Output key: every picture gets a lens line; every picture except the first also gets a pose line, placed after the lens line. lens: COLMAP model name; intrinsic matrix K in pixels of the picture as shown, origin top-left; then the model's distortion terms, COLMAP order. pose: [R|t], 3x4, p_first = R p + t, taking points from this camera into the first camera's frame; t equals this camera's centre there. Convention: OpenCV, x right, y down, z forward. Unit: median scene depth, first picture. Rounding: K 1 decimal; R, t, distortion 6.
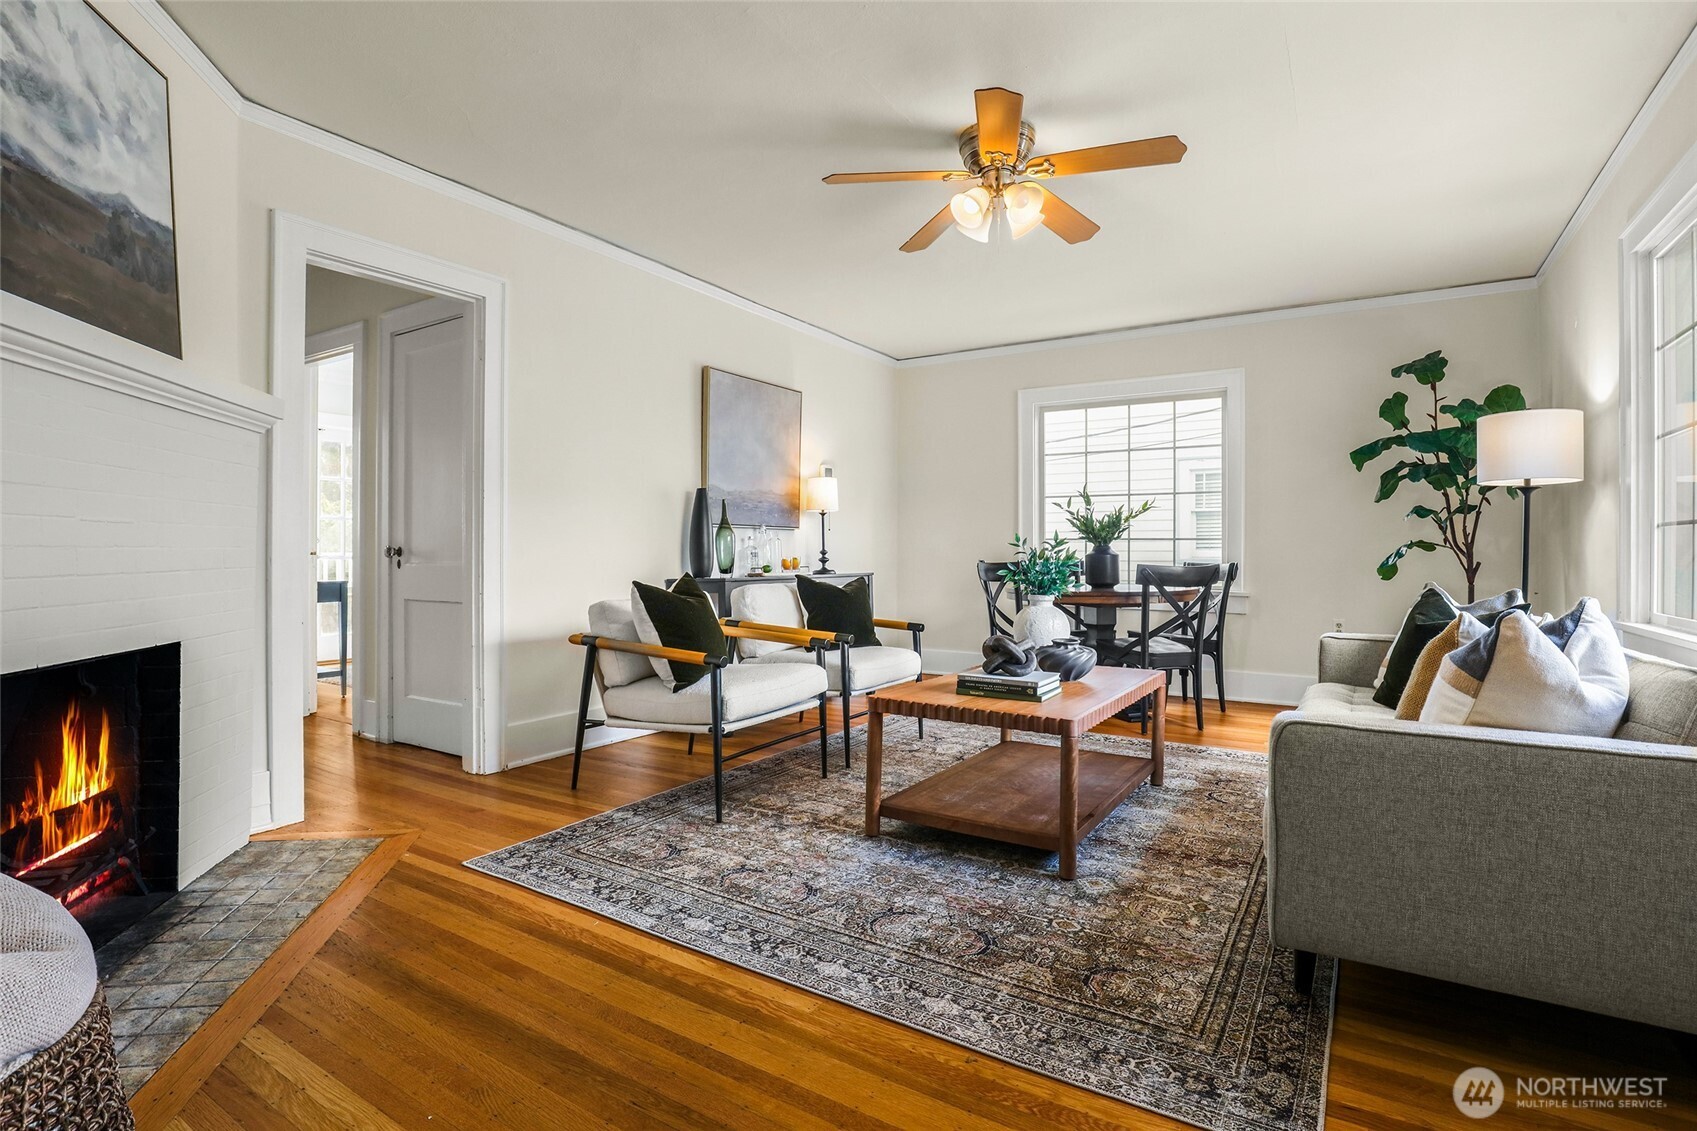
lens RADIAL K [[815.5, 0, 846.7], [0, 815.5, 563.2], [0, 0, 1]] dist [-0.001722, 0.001872]
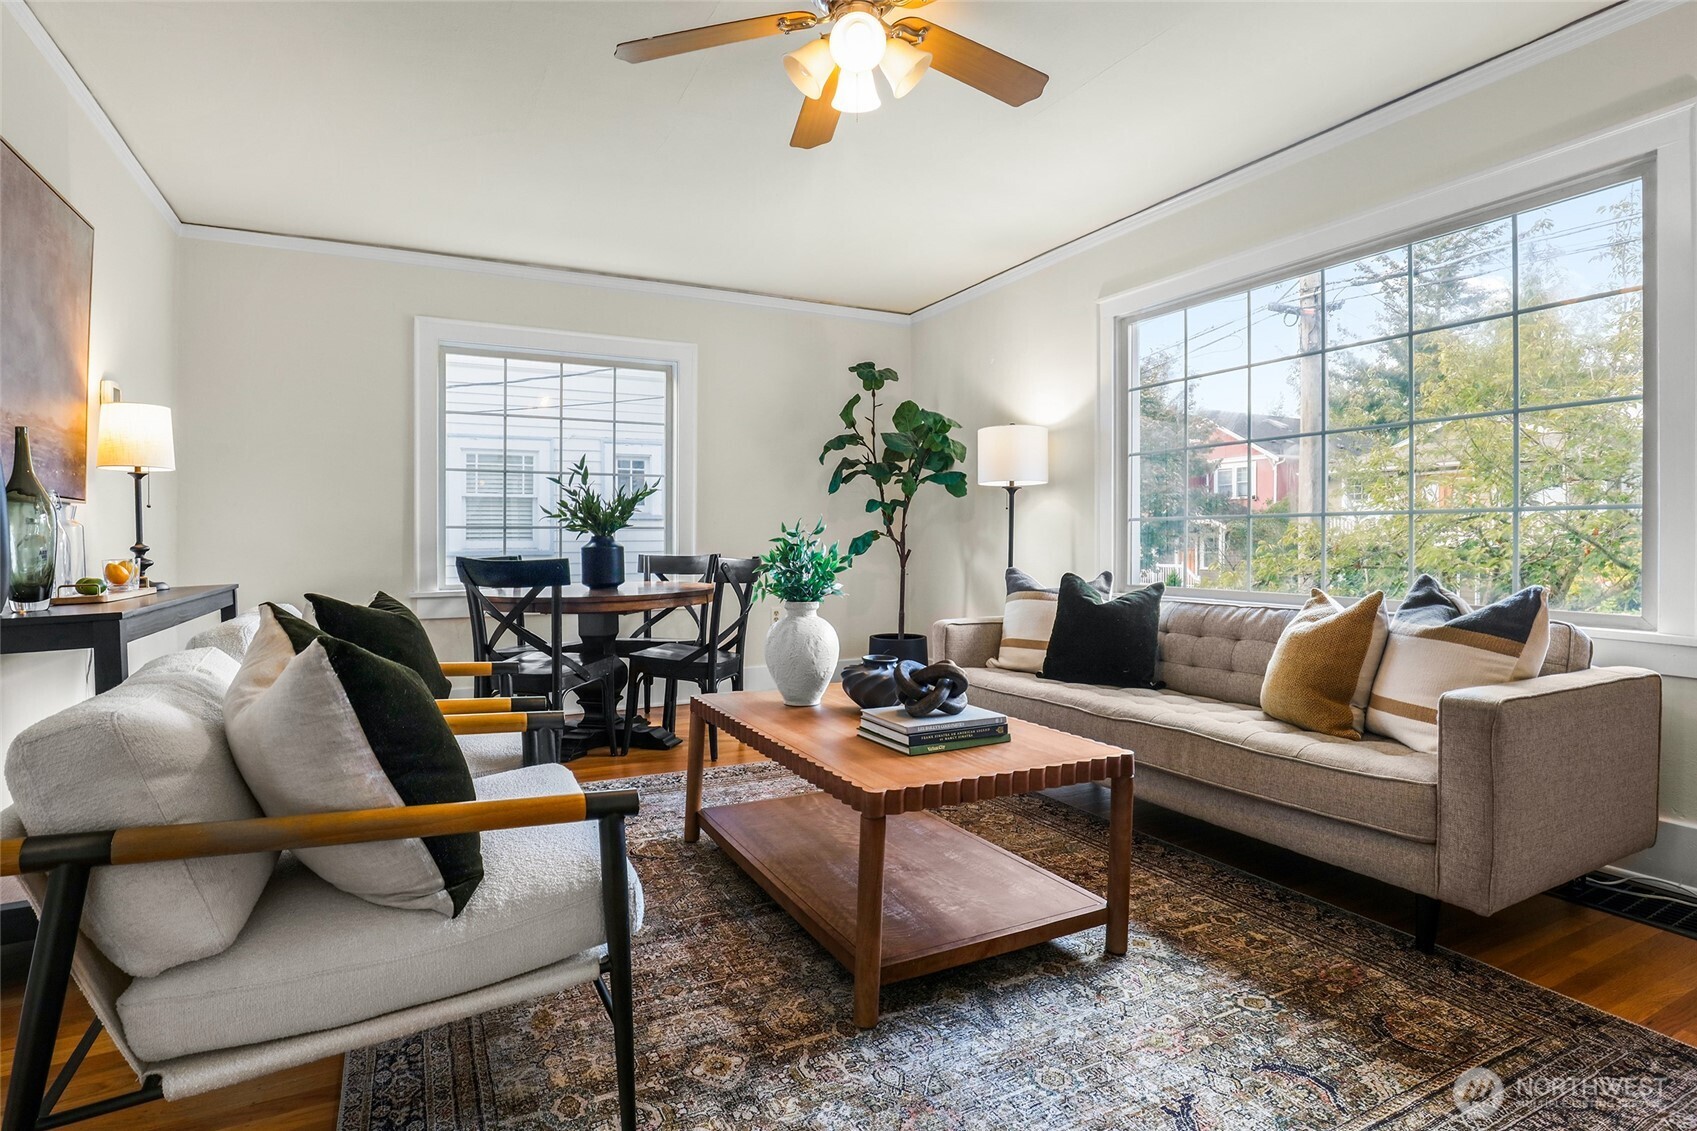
lens RADIAL K [[854.0, 0, 842.3], [0, 854.0, 547.0], [0, 0, 1]] dist [-0.022382, 0.000055]
pose [[0.522741, -0.012859, 0.852395, -0.450829], [0.019818, 0.999799, 0.002930, -0.014032], [-0.852261, 0.015361, 0.522891, 0.621361]]
